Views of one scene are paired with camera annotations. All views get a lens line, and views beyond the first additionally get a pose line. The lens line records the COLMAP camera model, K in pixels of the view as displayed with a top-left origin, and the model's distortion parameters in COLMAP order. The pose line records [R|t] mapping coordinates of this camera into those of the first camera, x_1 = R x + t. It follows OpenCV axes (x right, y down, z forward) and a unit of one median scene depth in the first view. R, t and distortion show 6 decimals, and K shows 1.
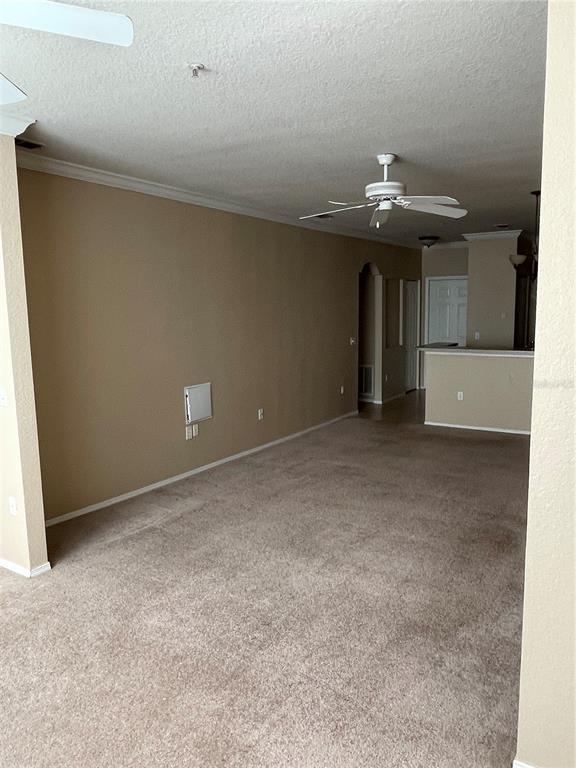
lens RADIAL K [[586.7, 0, 288.0], [0, 586.7, 384.0], [0, 0, 1]] dist [-0.001839, 0.000822]
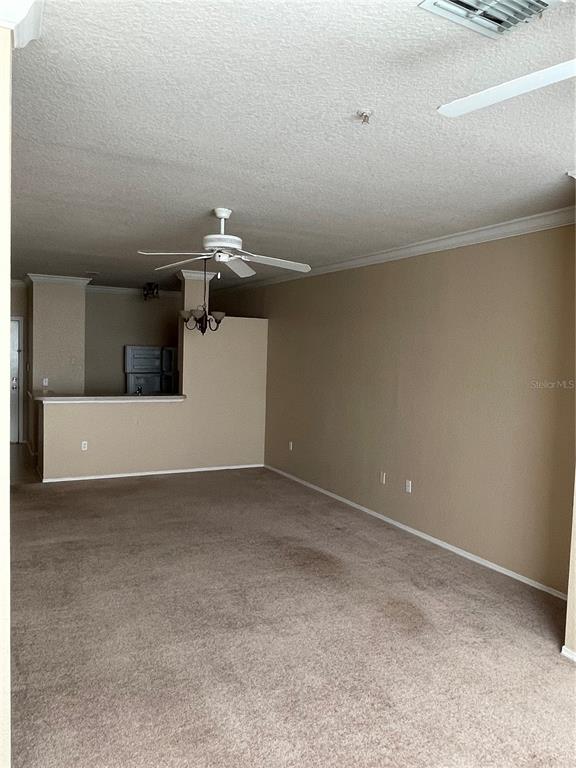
lens RADIAL K [[586.7, 0, 288.0], [0, 586.7, 384.0], [0, 0, 1]] dist [-0.001839, 0.000822]
pose [[0.499780, -0.020413, 0.865912, -0.581901], [0.082290, 0.996319, -0.024008, -0.047370], [-0.862235, 0.083255, 0.499620, 0.366314]]
